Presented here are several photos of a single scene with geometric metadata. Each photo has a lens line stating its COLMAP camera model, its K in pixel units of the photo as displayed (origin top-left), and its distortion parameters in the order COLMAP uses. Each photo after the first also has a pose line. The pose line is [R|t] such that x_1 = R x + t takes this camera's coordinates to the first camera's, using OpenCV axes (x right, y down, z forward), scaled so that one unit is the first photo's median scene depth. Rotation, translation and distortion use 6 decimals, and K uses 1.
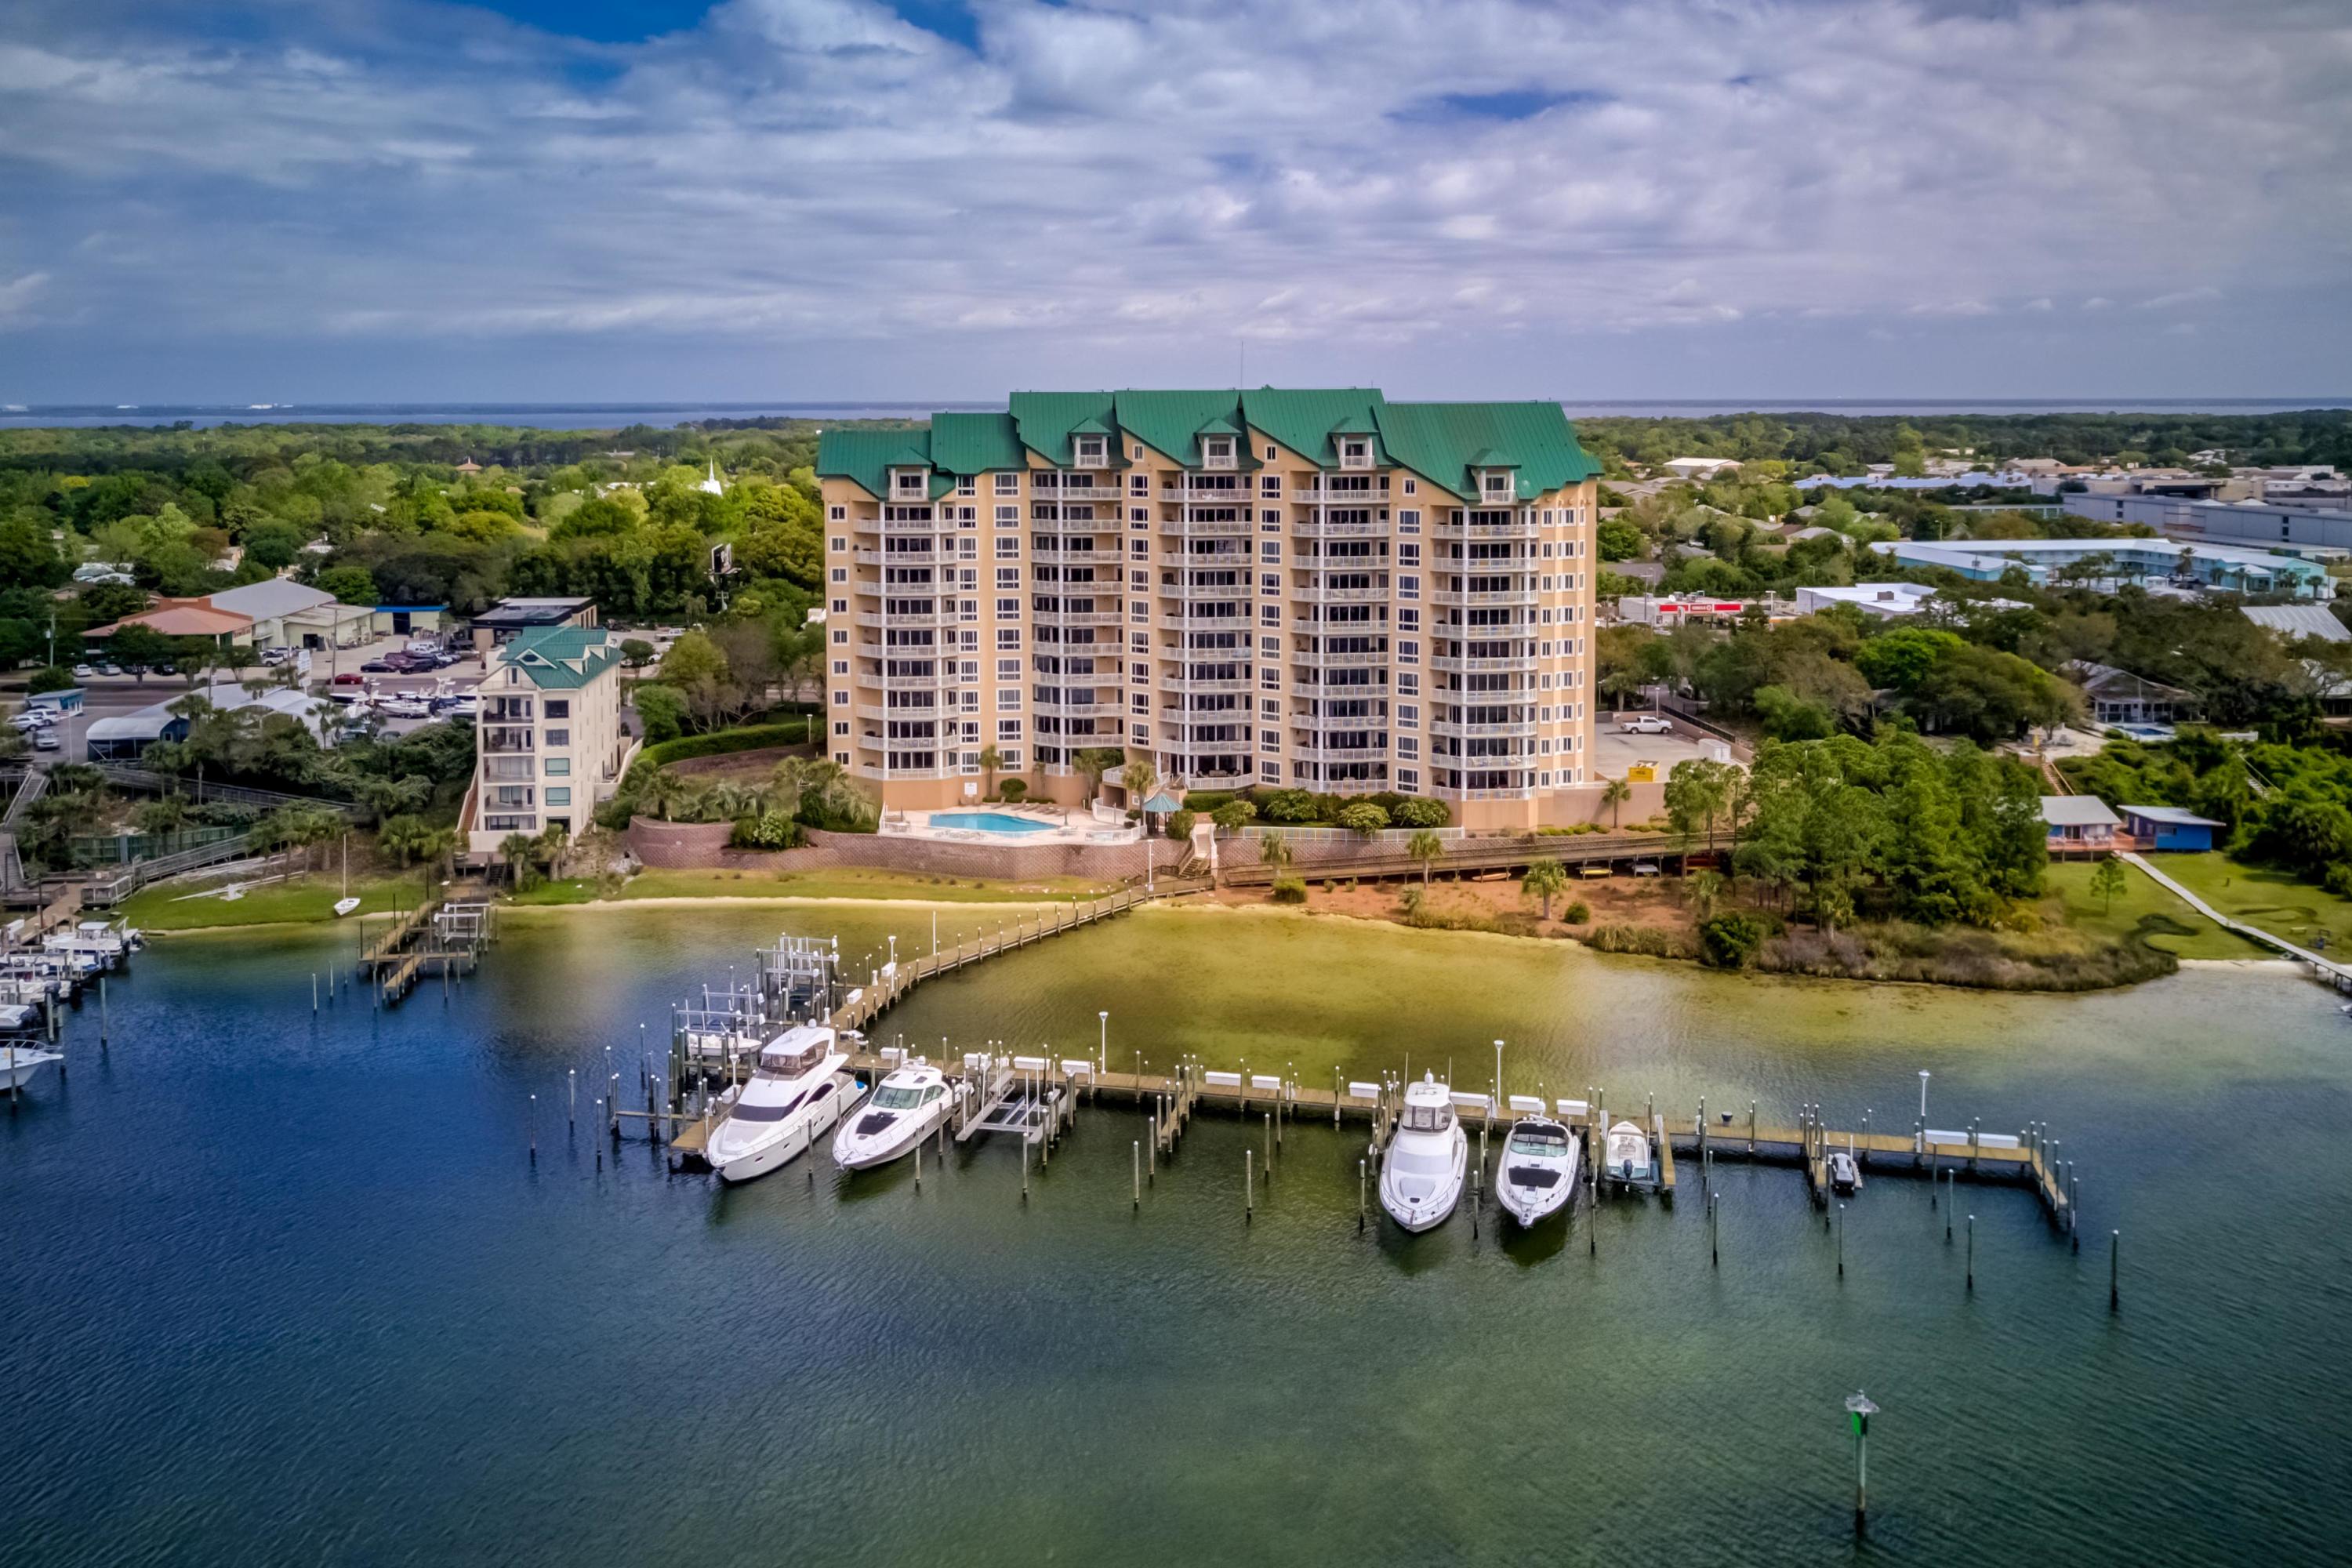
lens RADIAL K [[1903.6, 0, 1175.5], [0, 1903.6, 489.5], [0, 0, 1]] dist [0.015464, -0.006569]
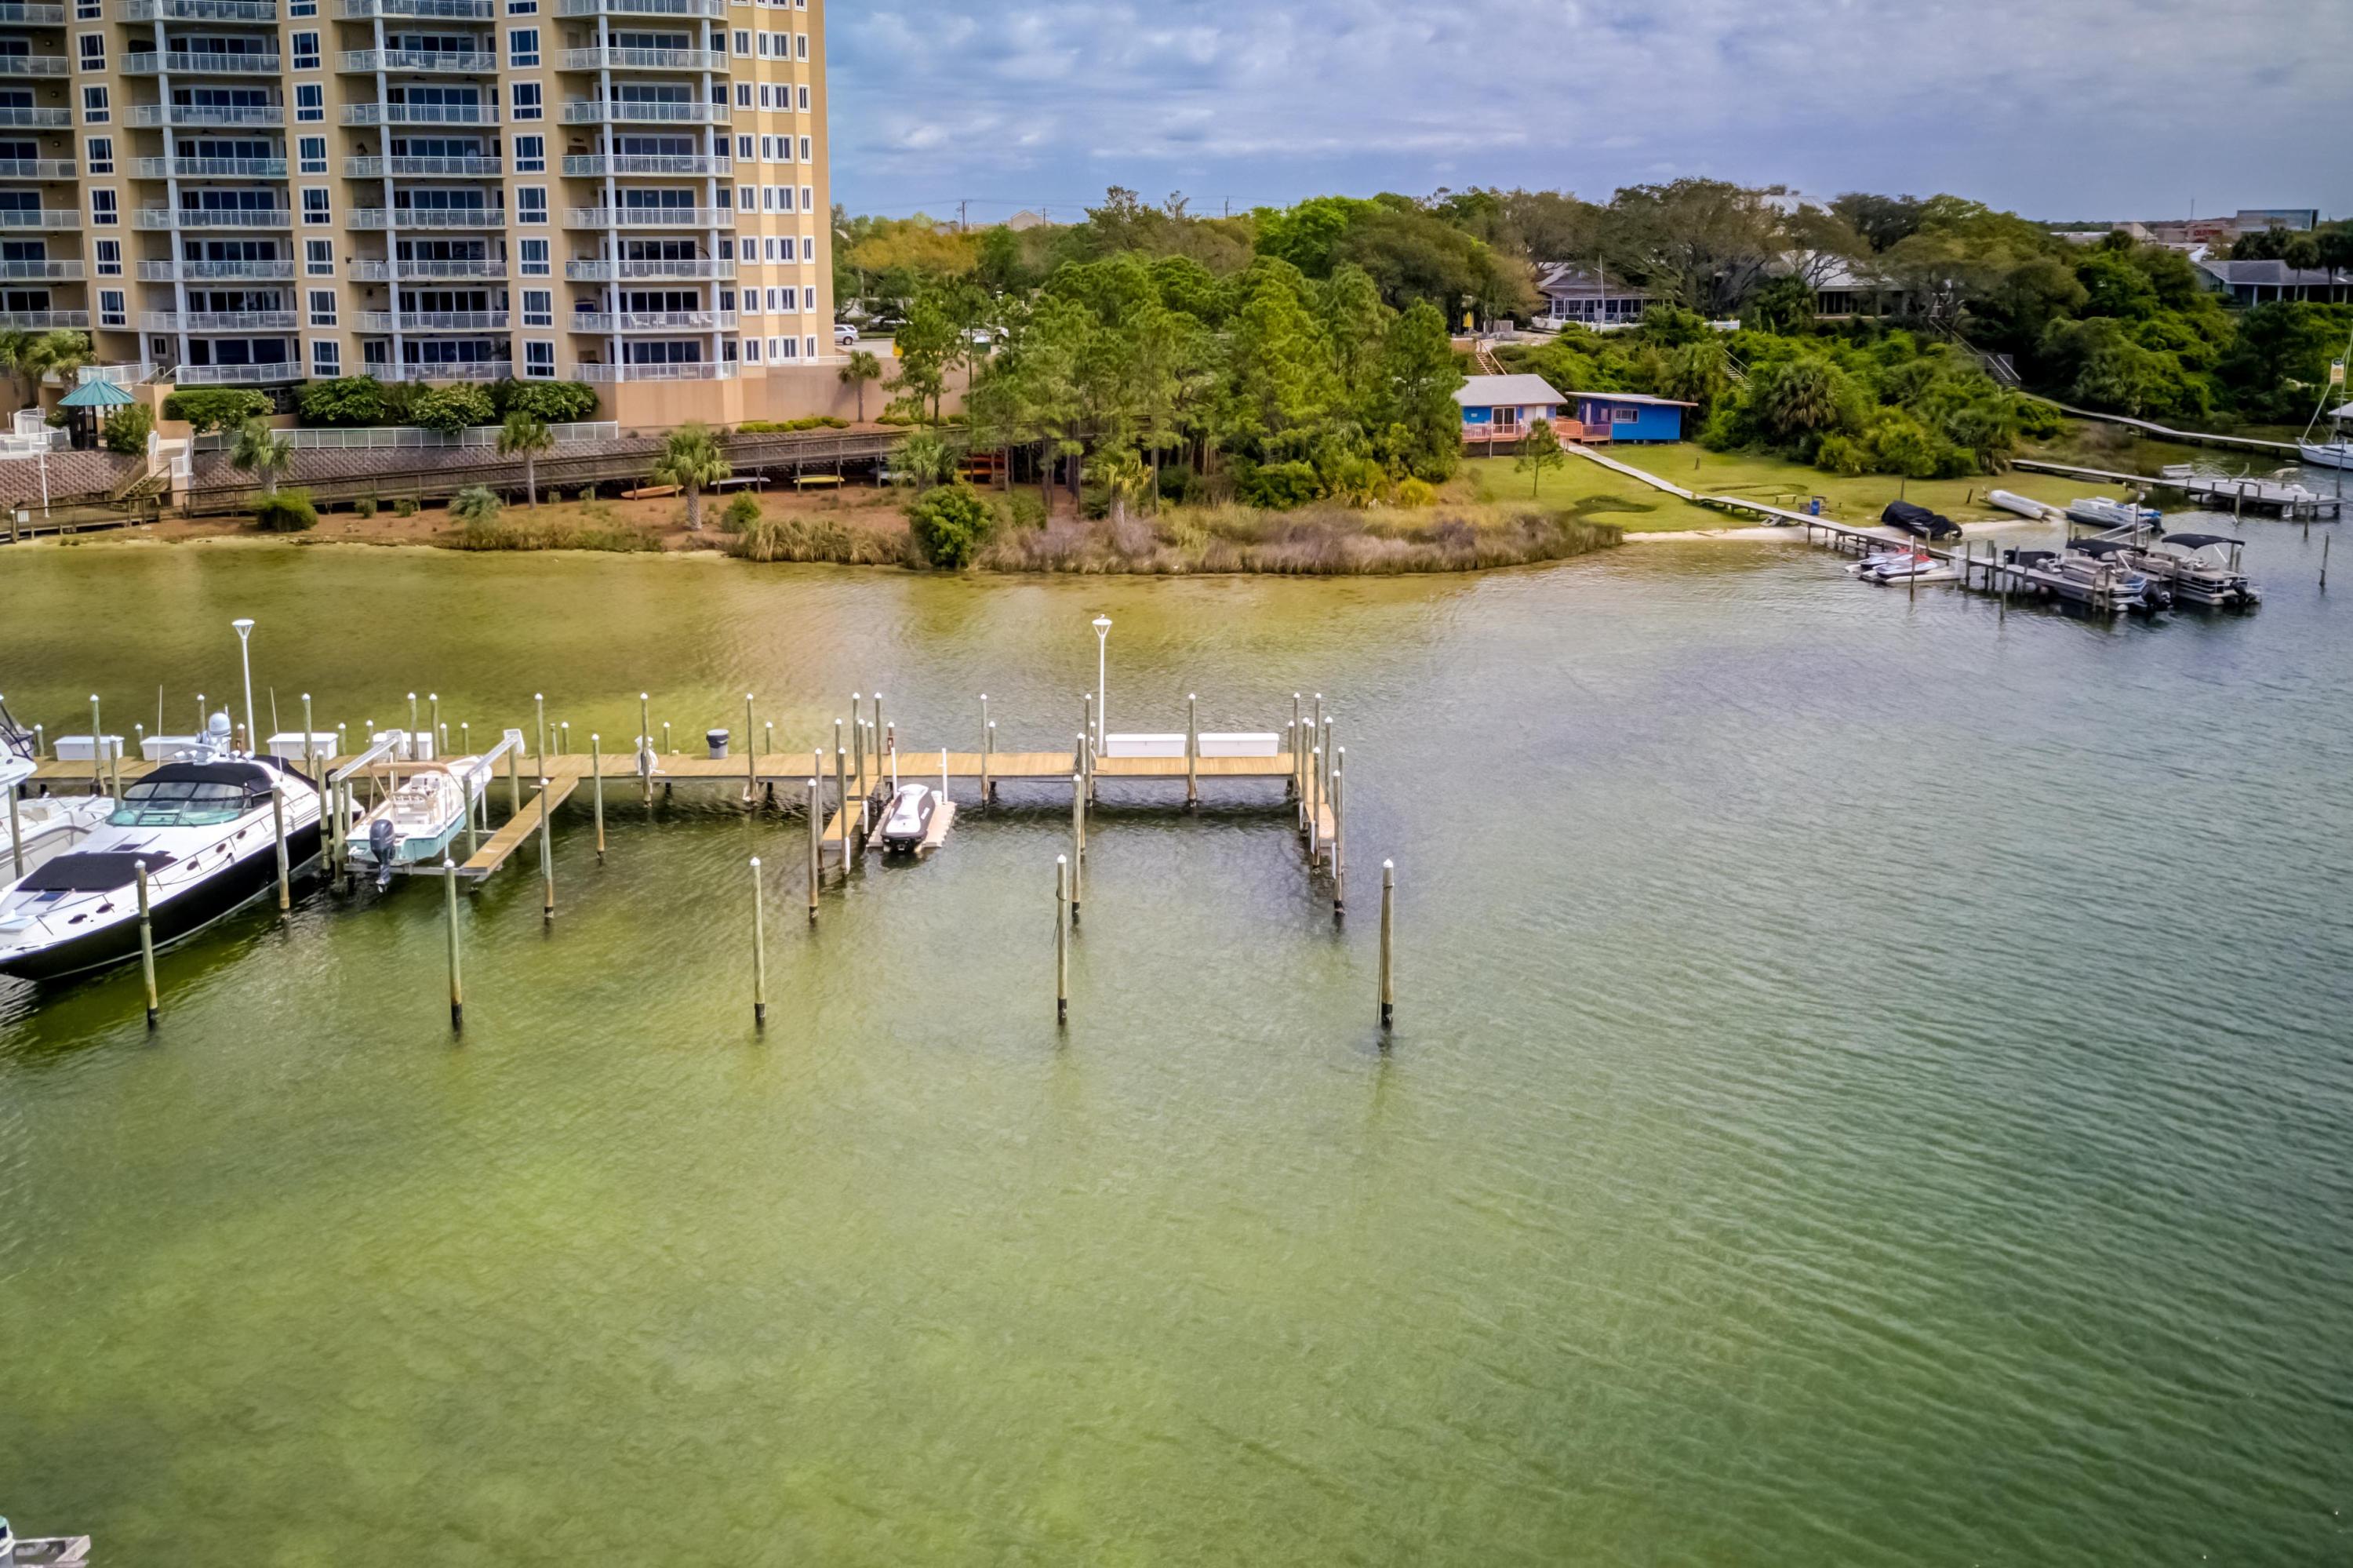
lens RADIAL K [[1904.5, 0, 1176.0], [0, 1904.5, 489.3], [0, 0, 1]] dist [0.015464, -0.006569]
pose [[0.975187, -0.026293, 0.219815, 0.201217], [0.007536, 0.996289, 0.085738, 0.152099], [-0.221254, -0.081954, 0.971767, 0.345339]]
